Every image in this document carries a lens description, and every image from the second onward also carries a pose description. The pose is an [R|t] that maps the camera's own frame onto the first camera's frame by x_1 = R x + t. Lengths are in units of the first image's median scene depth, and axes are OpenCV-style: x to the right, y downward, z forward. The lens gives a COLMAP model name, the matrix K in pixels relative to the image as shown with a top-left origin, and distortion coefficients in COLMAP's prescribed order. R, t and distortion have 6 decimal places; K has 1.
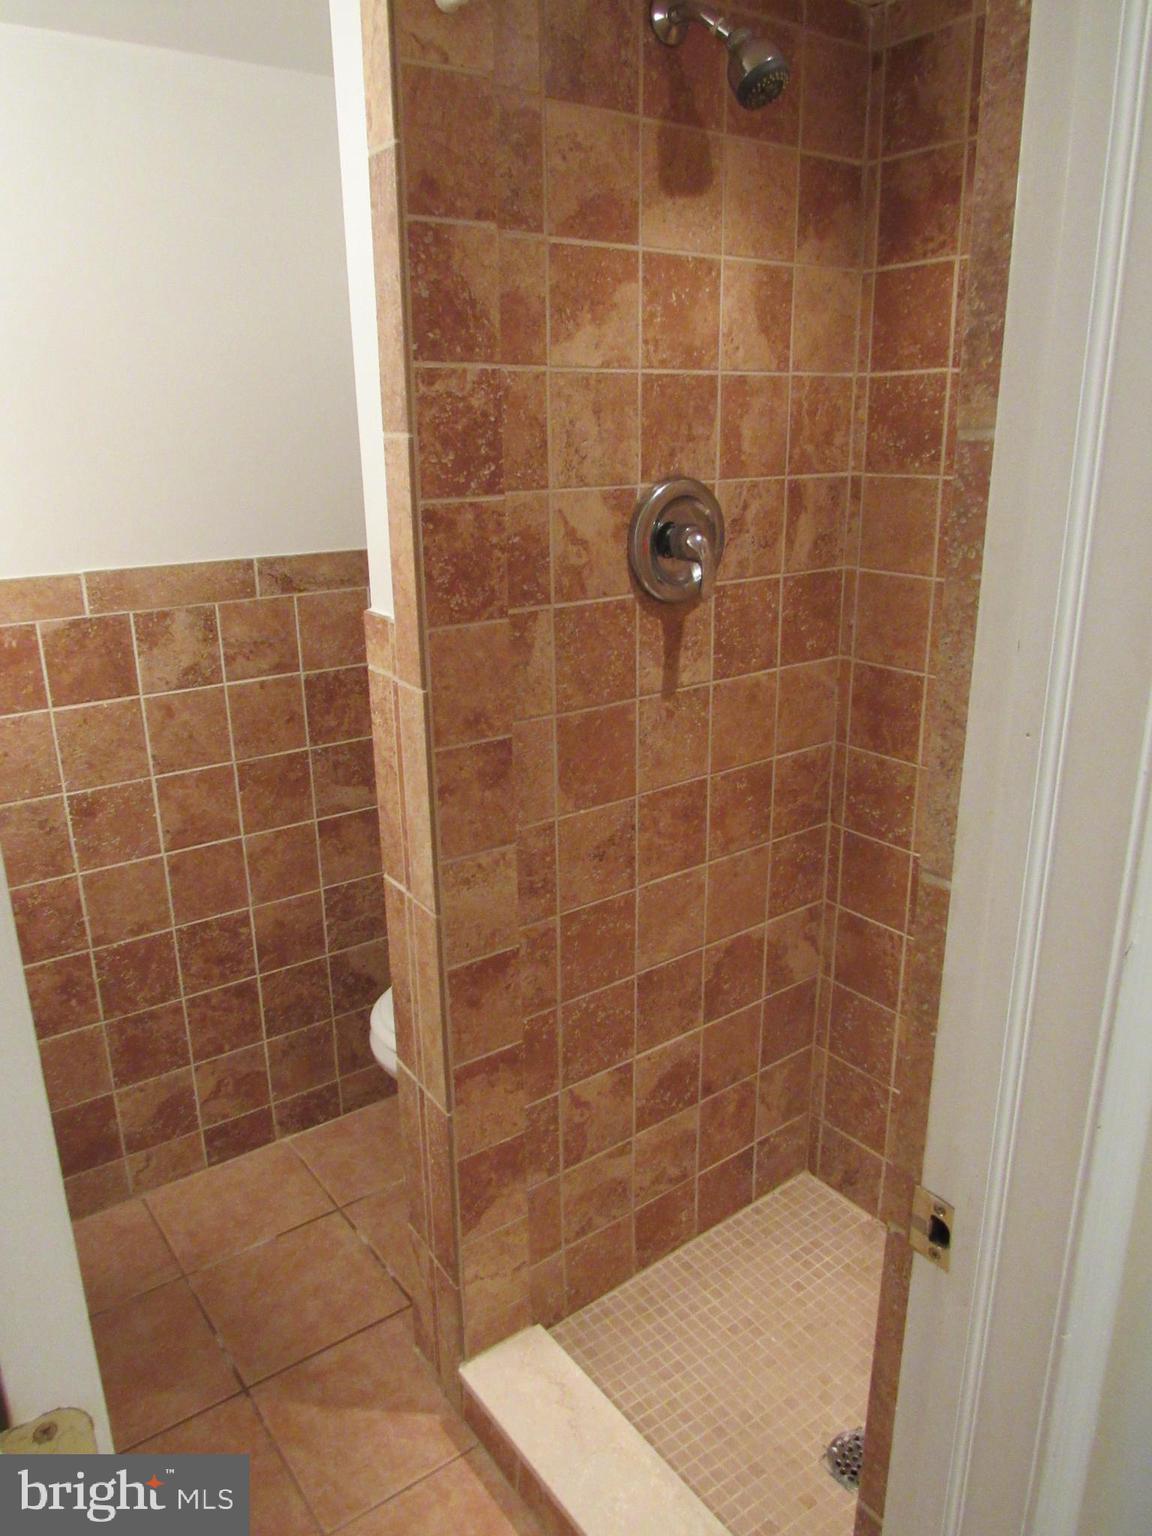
lens RADIAL K [[1097.2, 0, 573.8], [0, 1097.2, 765.7], [0, 0, 1]] dist [-0.027572, 0.008462]
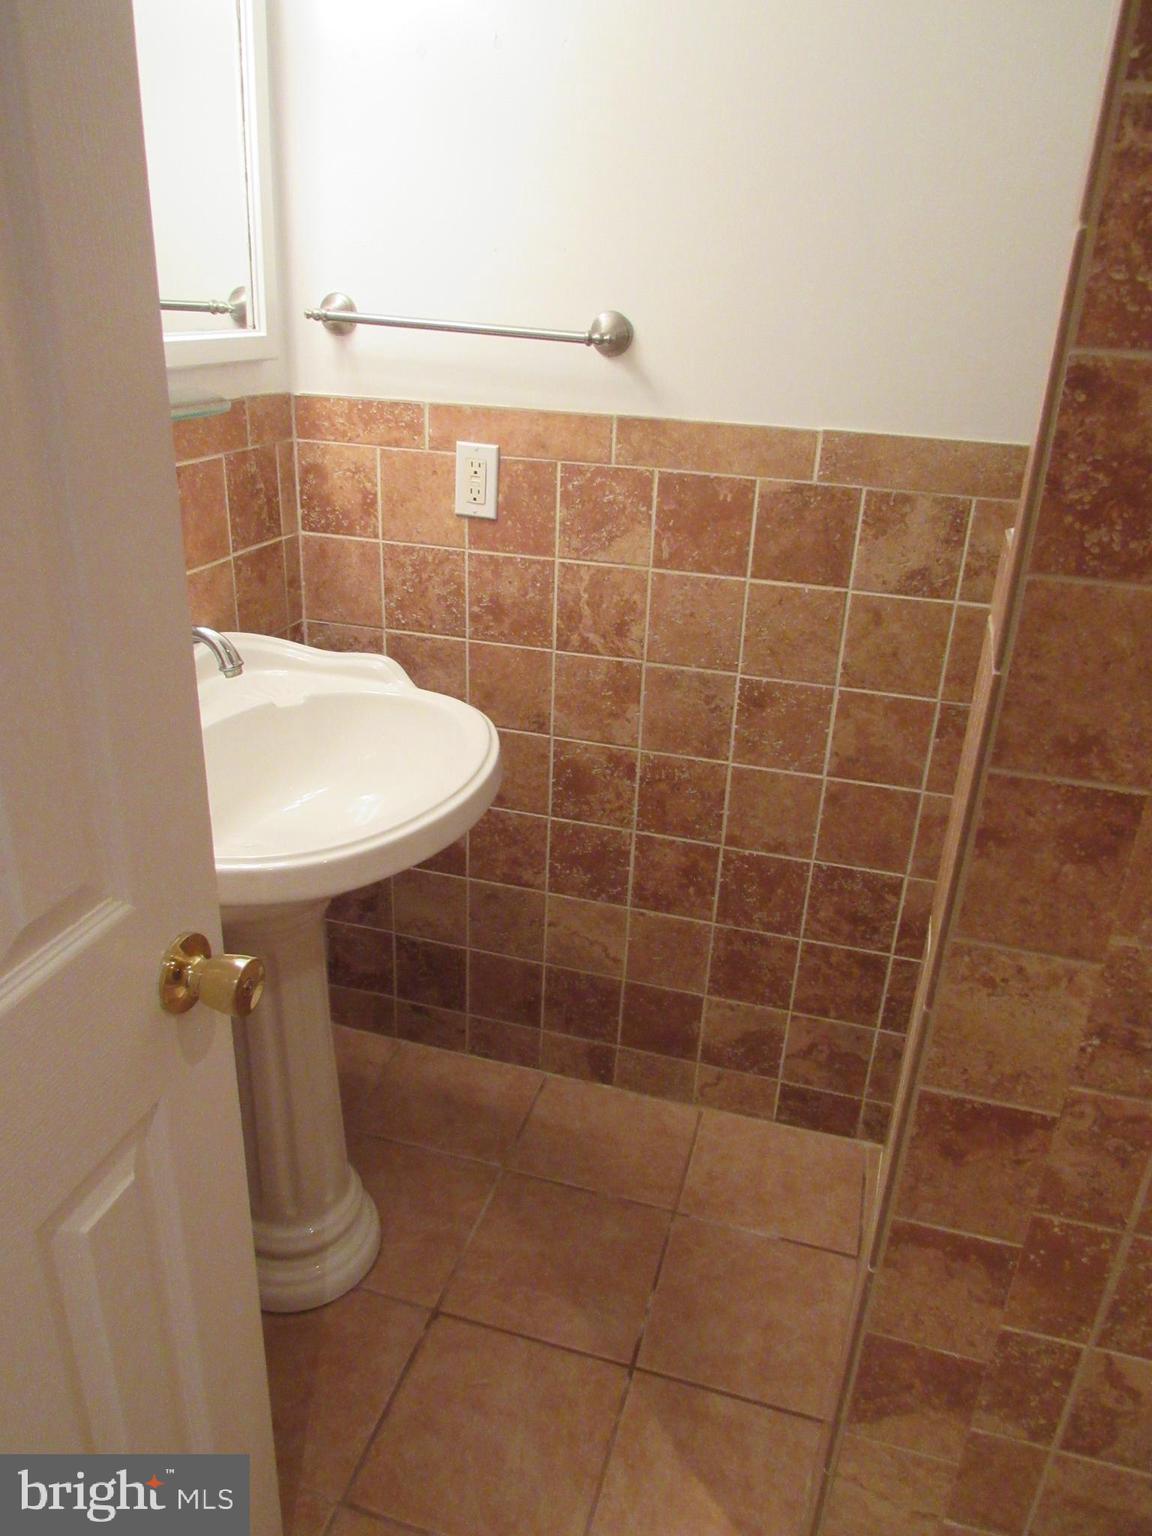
lens RADIAL K [[1097.2, 0, 575.9], [0, 1097.2, 769.5], [0, 0, 1]] dist [-0.027572, 0.008462]
pose [[0.606688, 0.348776, -0.714343, 0.122106], [-0.281957, 0.934599, 0.216851, -0.058270], [0.743257, 0.069853, 0.665349, 0.298573]]
